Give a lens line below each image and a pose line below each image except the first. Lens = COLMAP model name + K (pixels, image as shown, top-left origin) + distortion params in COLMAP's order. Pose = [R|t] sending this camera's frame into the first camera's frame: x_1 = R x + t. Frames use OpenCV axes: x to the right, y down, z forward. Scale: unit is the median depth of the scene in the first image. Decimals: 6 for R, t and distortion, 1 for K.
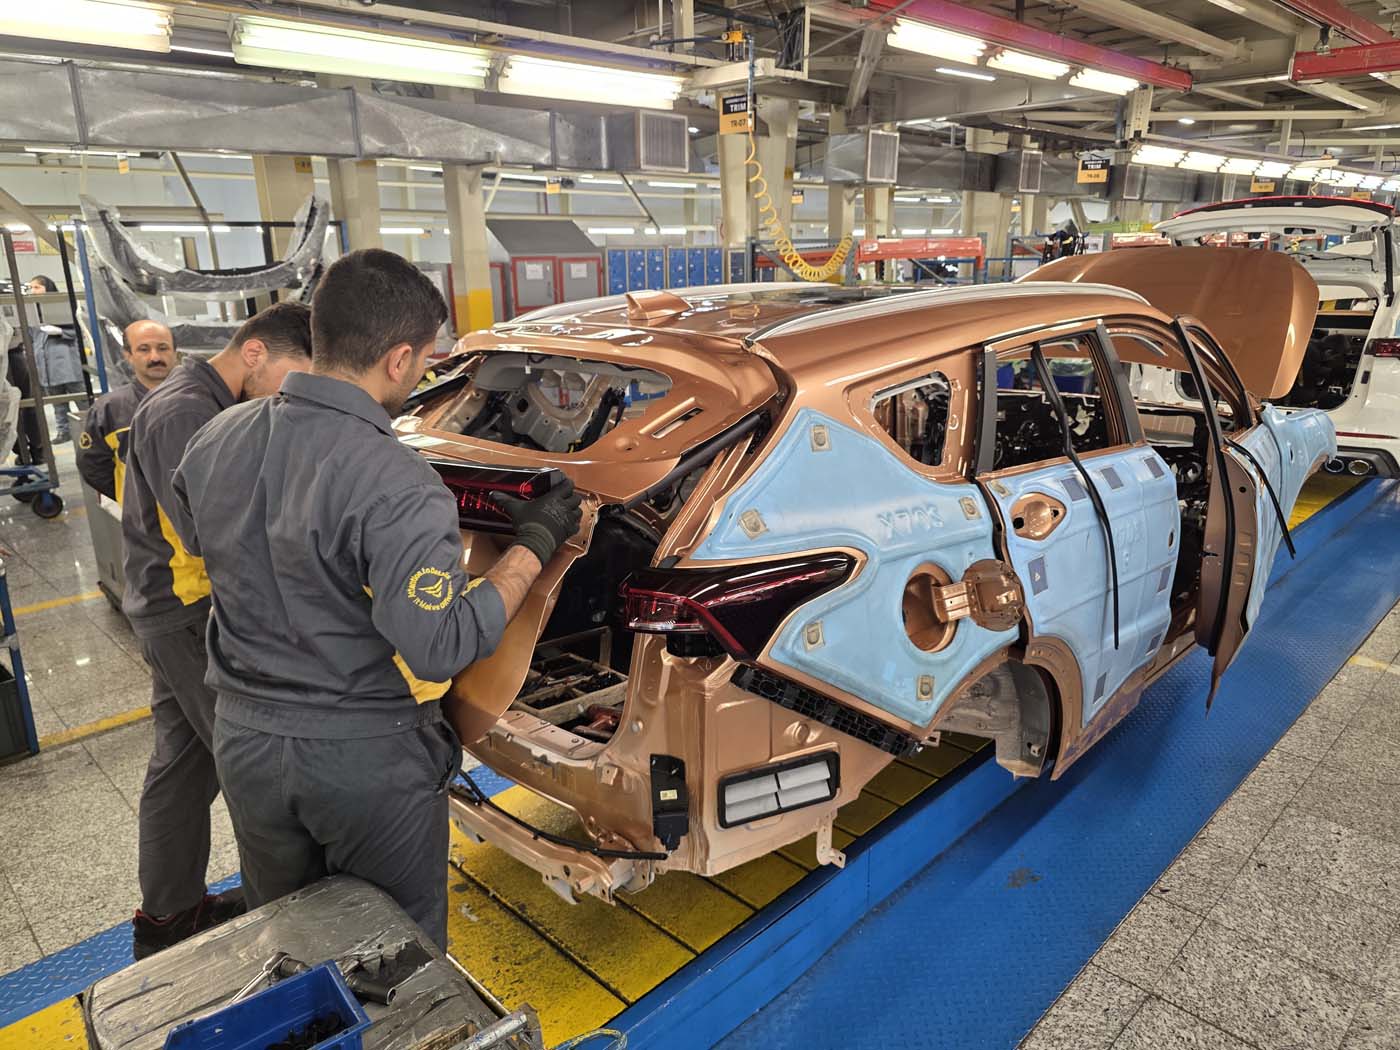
lens RADIAL K [[950.7, 0, 708.7], [0, 950.7, 522.1], [0, 0, 1]] dist [0.032632, -0.032100]
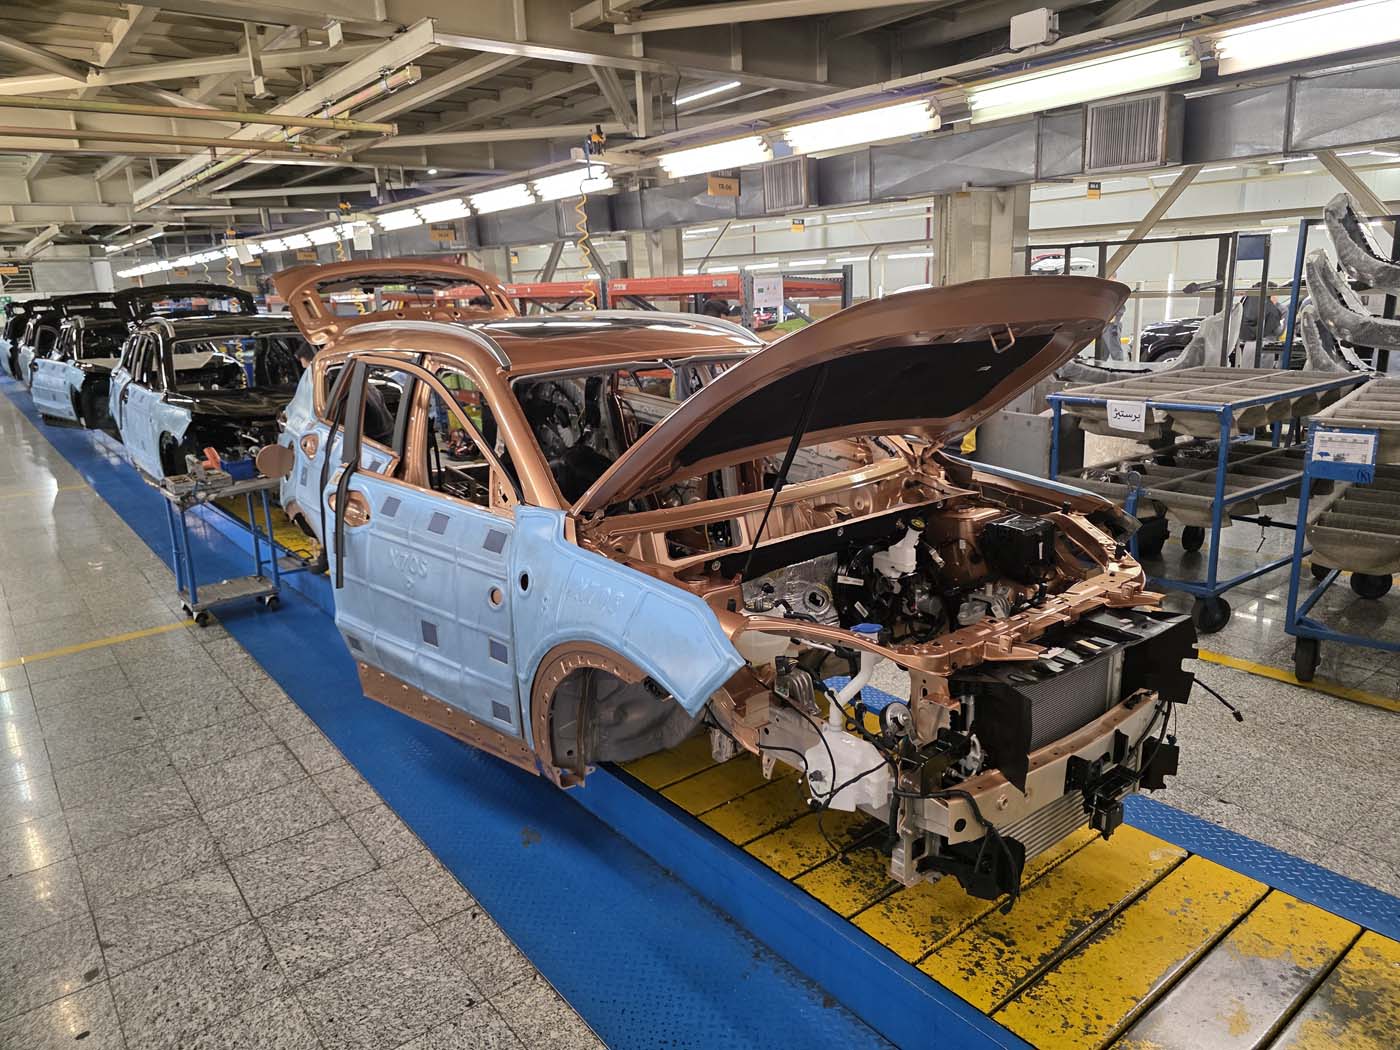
lens RADIAL K [[950.7, 0, 705.5], [0, 950.7, 523.7], [0, 0, 1]] dist [0.032632, -0.032100]
pose [[-0.117940, 0.260193, -0.958326, 0.440534], [-0.243171, 0.928112, 0.281917, -0.117976], [0.962787, 0.266286, -0.046191, 0.392162]]
